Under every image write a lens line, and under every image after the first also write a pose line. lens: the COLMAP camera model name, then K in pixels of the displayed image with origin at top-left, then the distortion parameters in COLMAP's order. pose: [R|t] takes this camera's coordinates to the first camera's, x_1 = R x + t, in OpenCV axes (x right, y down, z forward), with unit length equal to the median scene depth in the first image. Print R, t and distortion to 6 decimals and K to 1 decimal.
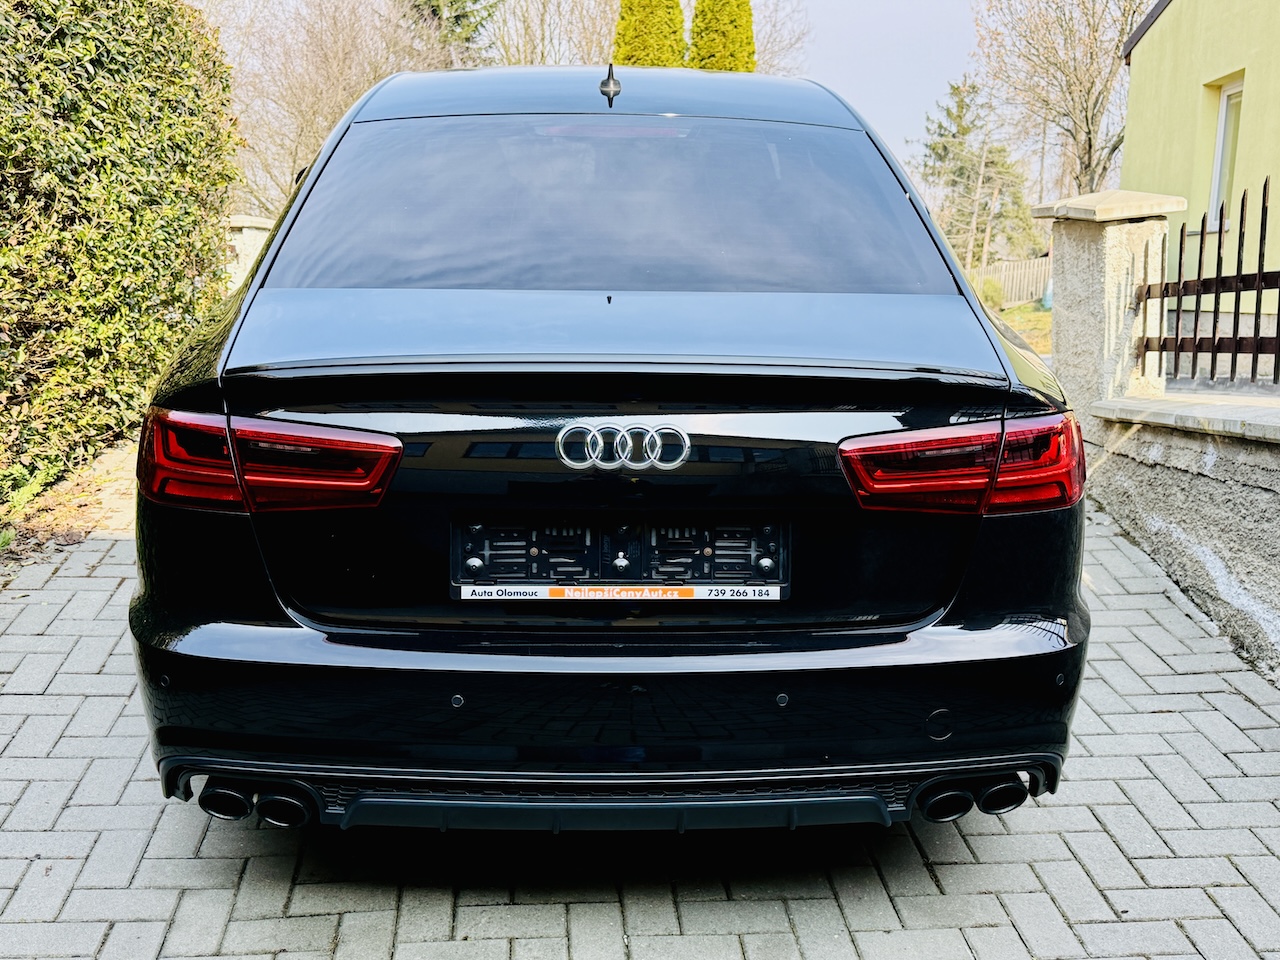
lens RADIAL K [[1418.0, 0, 635.9], [0, 1418.0, 476.6], [0, 0, 1]] dist [0.060547, 0.000000]
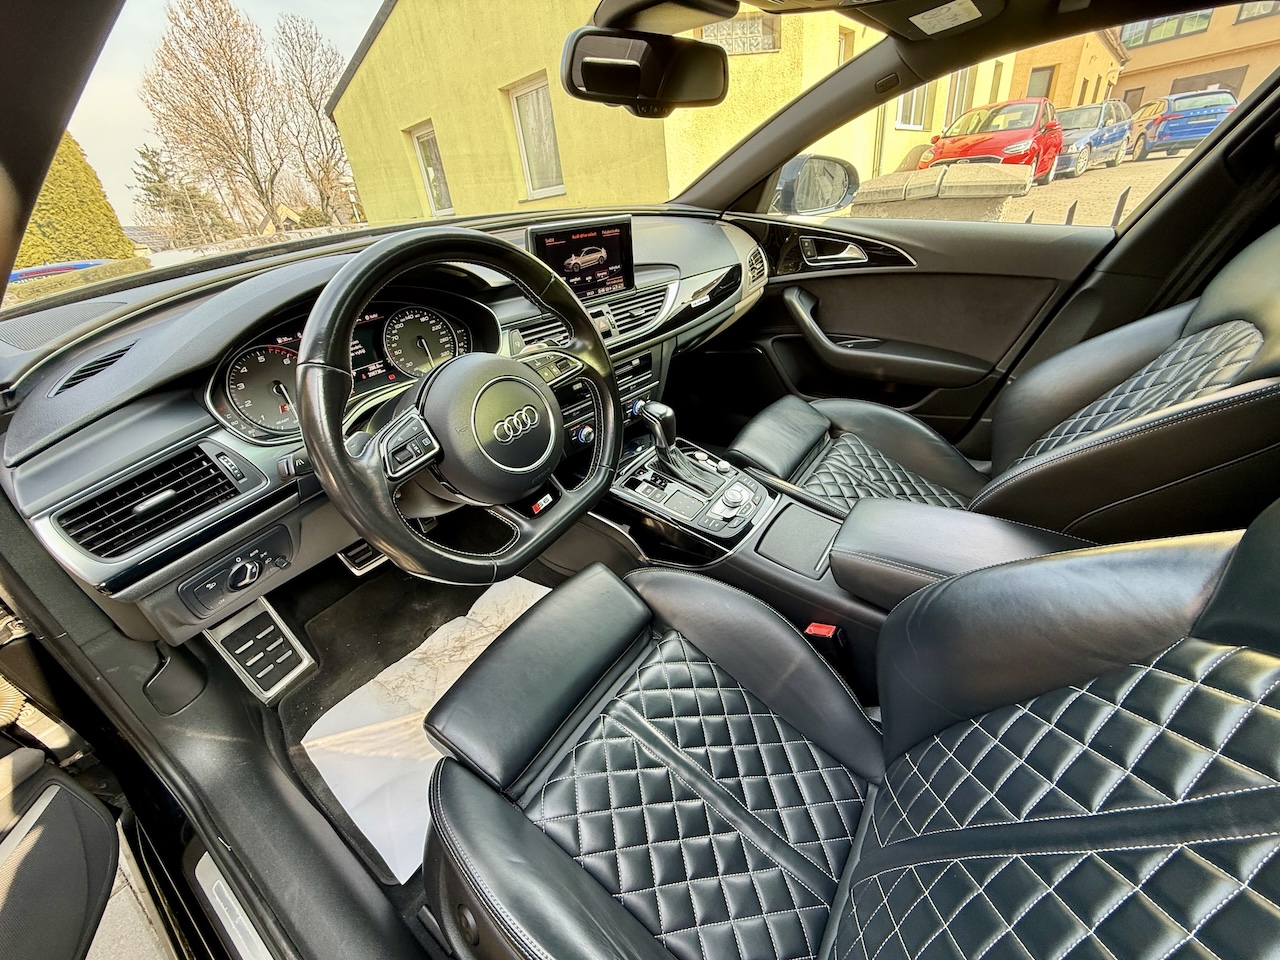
lens RADIAL K [[509.2, 0, 631.0], [0, 509.2, 478.7], [0, 0, 1]] dist [-0.002913, -0.000228]
pose [[0.602015, -0.464130, 0.649740, -0.052509], [0.242753, 0.881584, 0.404821, -0.064761], [-0.760690, -0.085982, 0.643396, 0.291274]]
